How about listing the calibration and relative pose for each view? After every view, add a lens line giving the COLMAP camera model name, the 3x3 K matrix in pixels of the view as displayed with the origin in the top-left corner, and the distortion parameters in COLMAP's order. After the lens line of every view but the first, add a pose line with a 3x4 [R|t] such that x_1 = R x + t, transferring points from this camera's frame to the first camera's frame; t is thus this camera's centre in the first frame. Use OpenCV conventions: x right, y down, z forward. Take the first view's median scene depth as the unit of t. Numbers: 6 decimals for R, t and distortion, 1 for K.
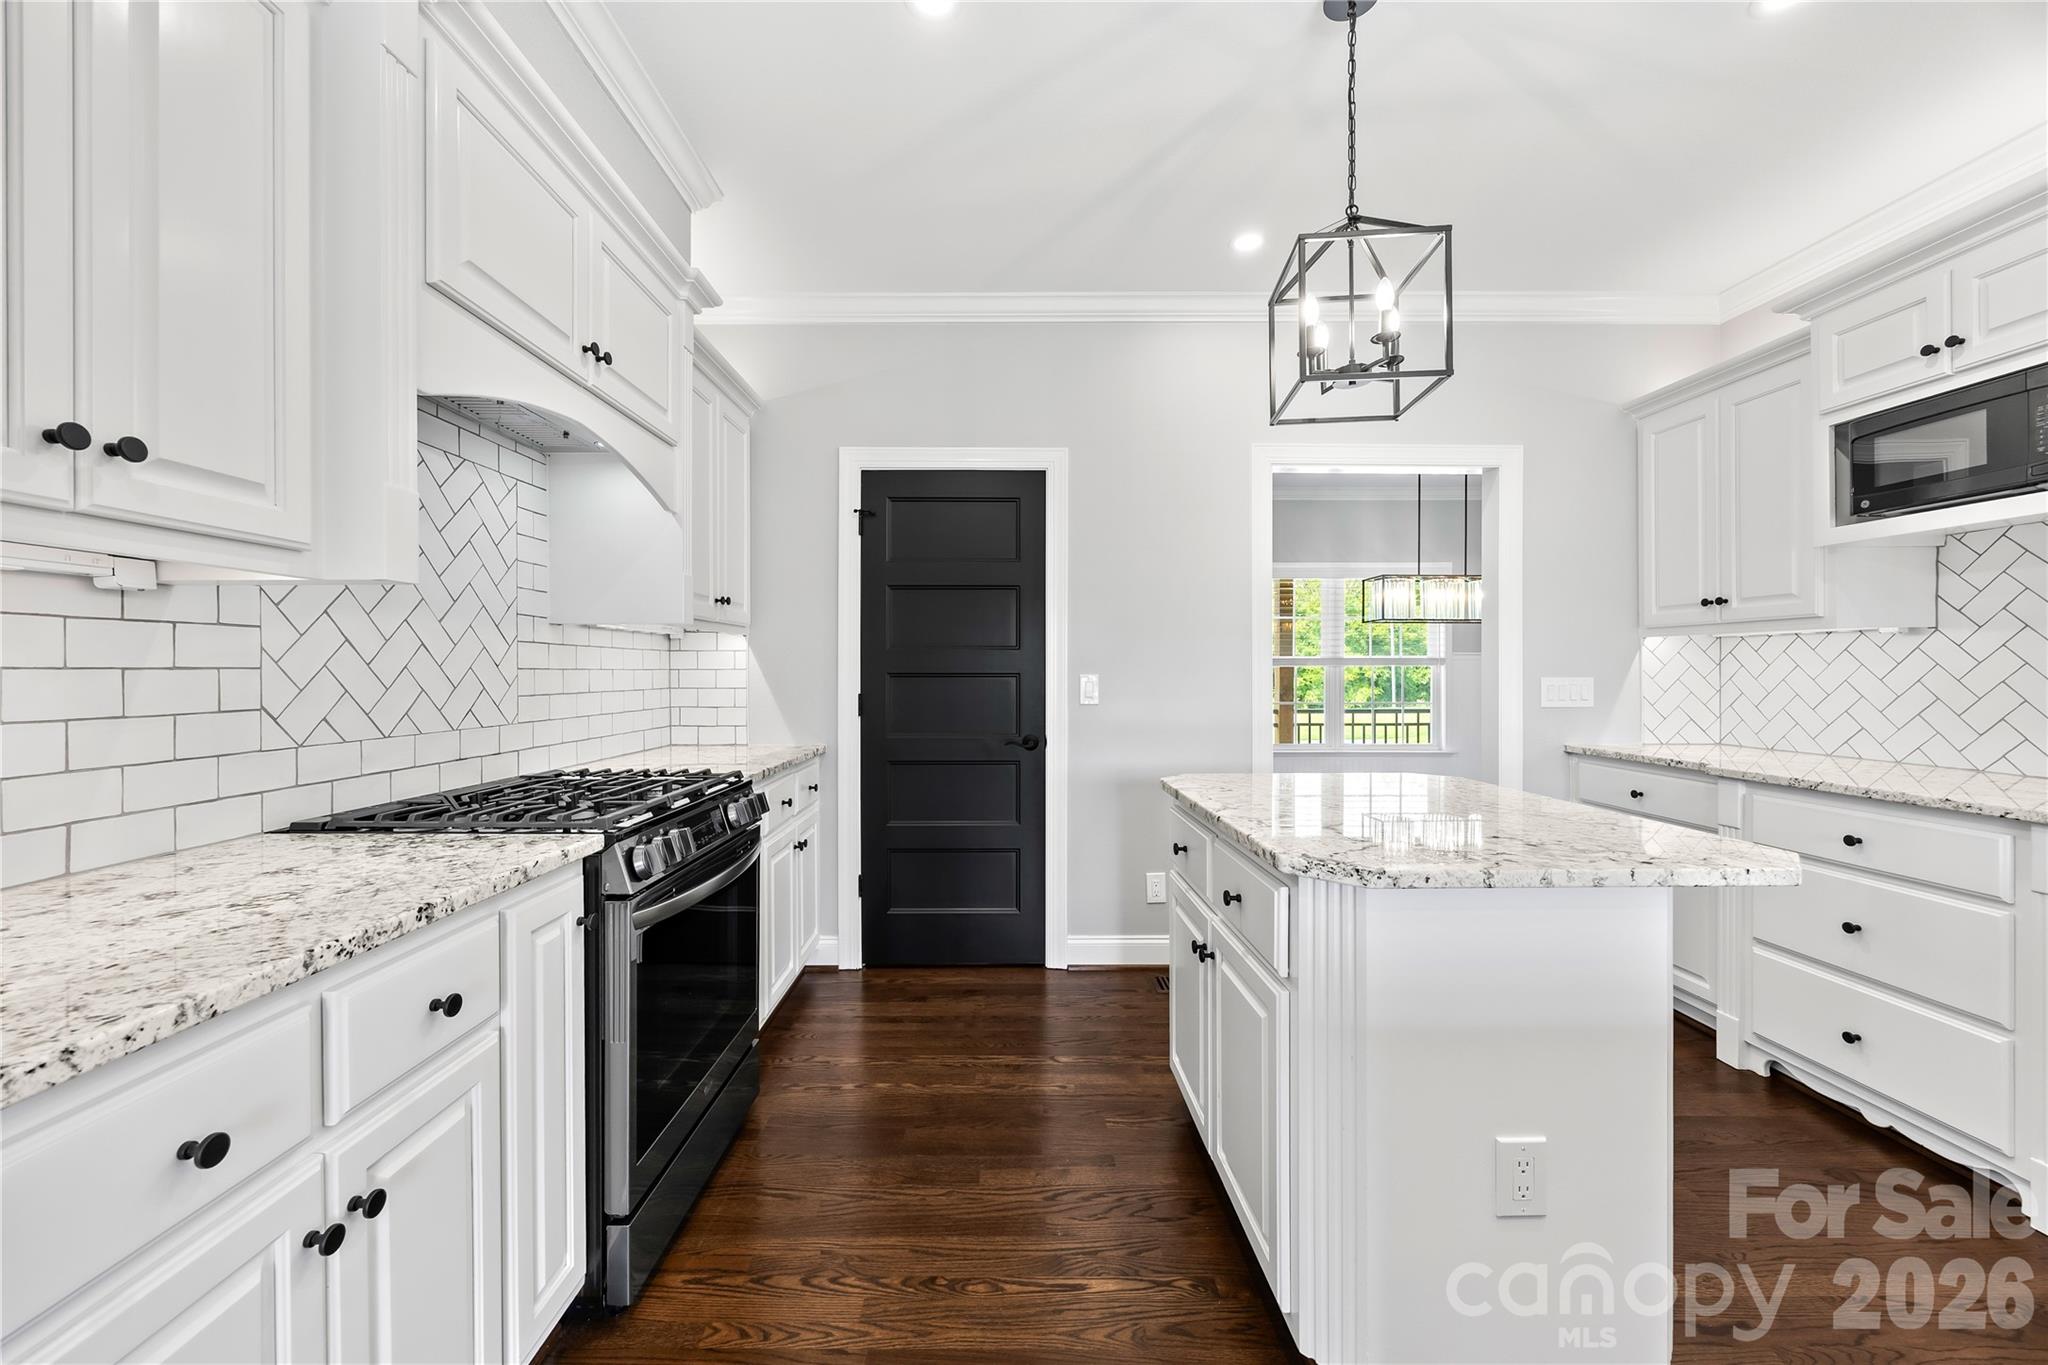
lens RADIAL K [[796.6, 0, 1001.8], [0, 796.6, 674.5], [0, 0, 1]] dist [-0.002317, 0.000158]
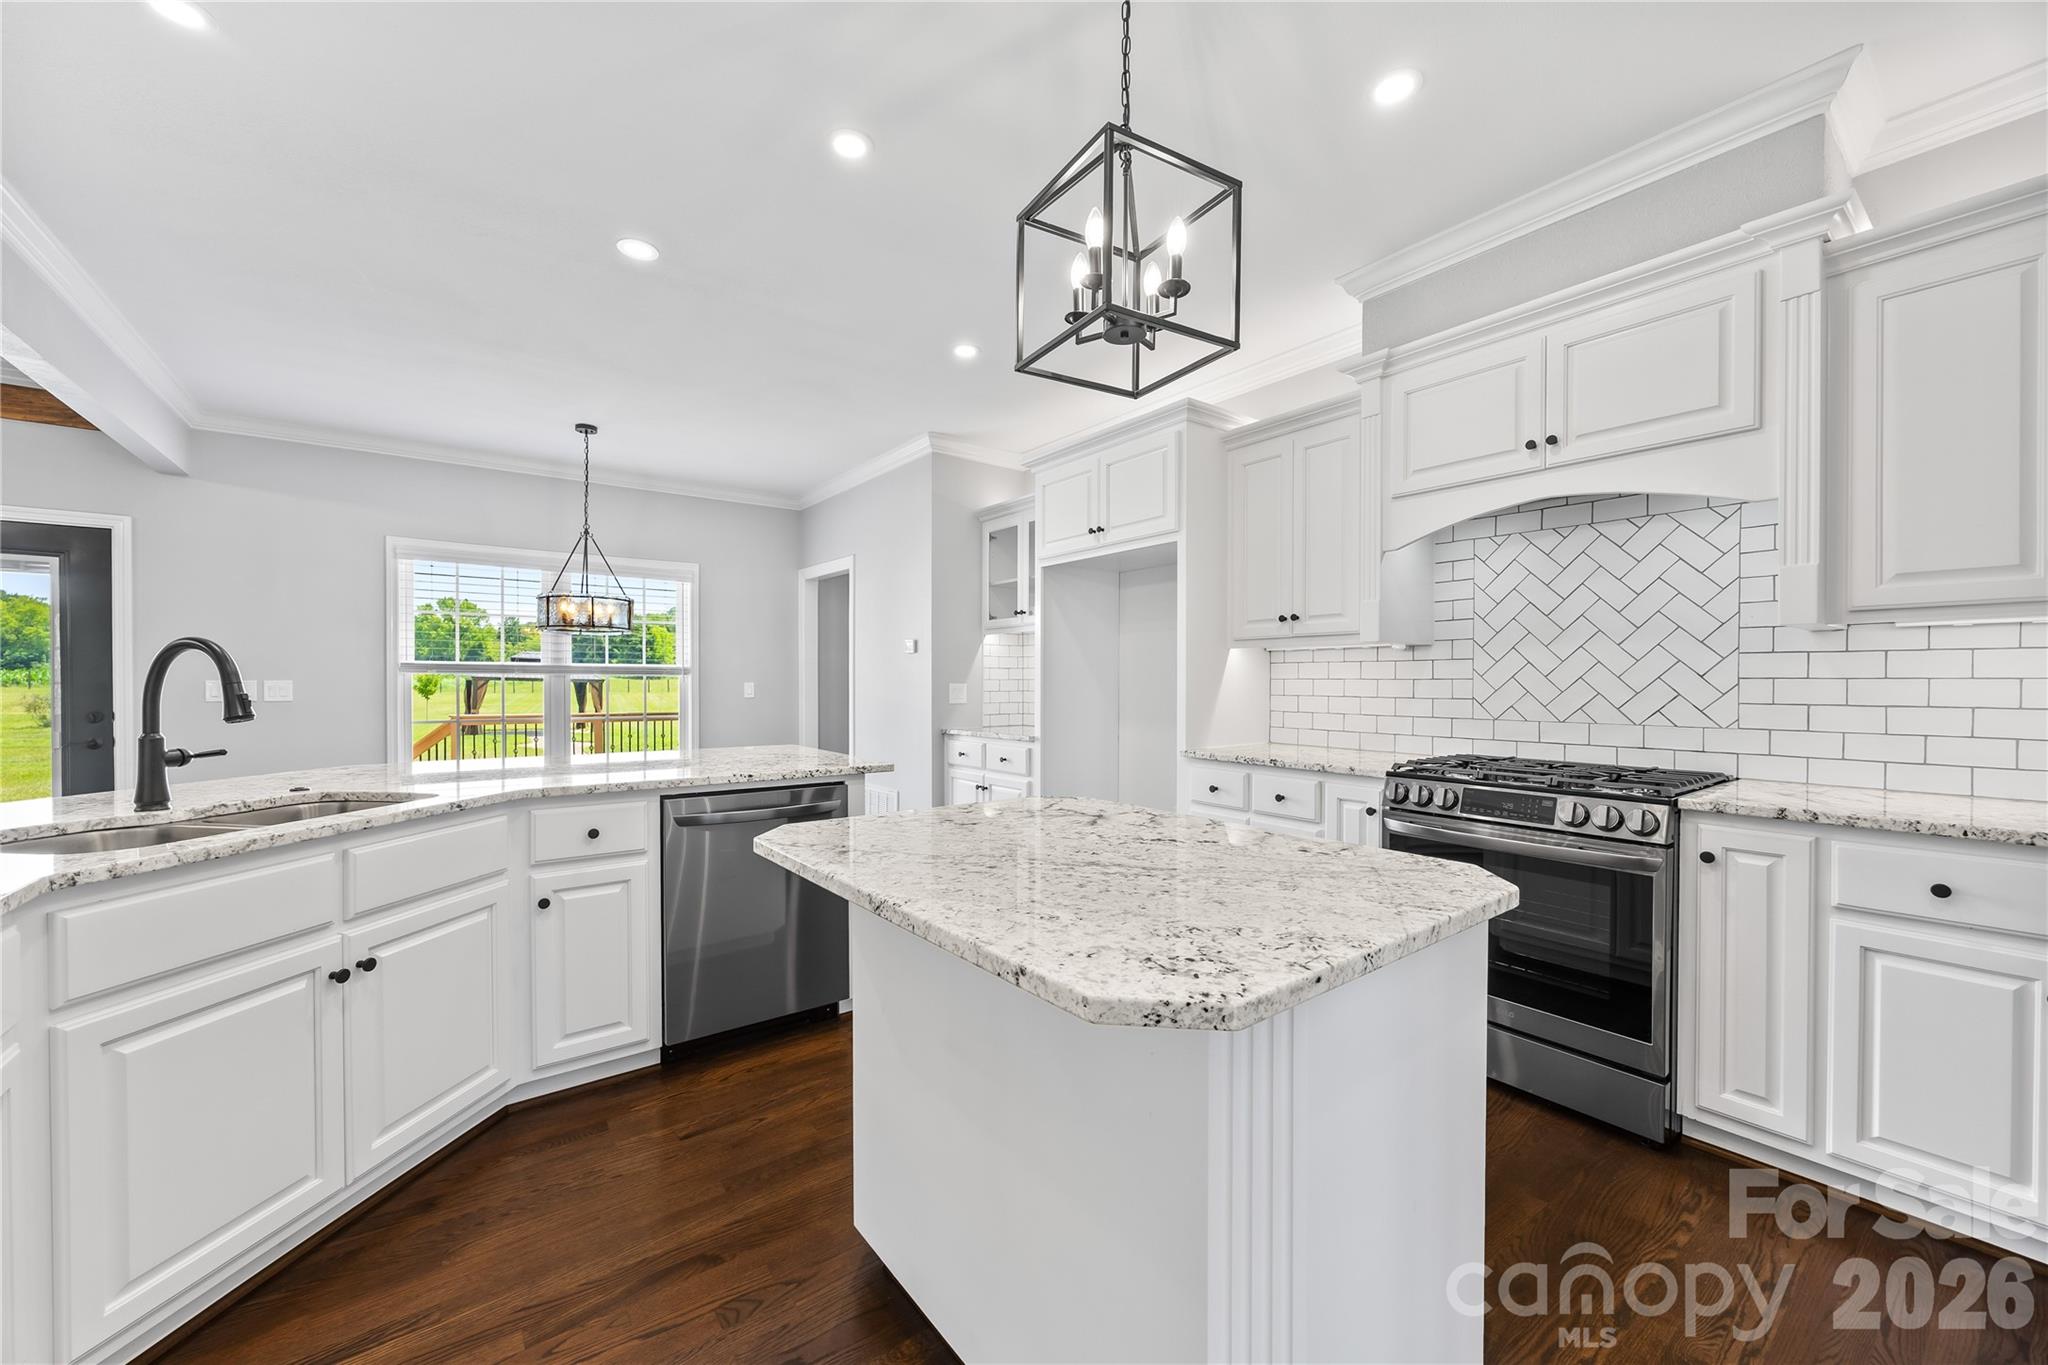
lens RADIAL K [[796.6, 0, 1036.2], [0, 796.6, 683.4], [0, 0, 1]] dist [-0.002317, 0.000158]
pose [[-0.792832, 0.000988, -0.609439, 0.846872], [-0.003230, 0.999978, 0.005823, -0.003405], [0.609431, 0.006585, -0.792812, 1.331792]]
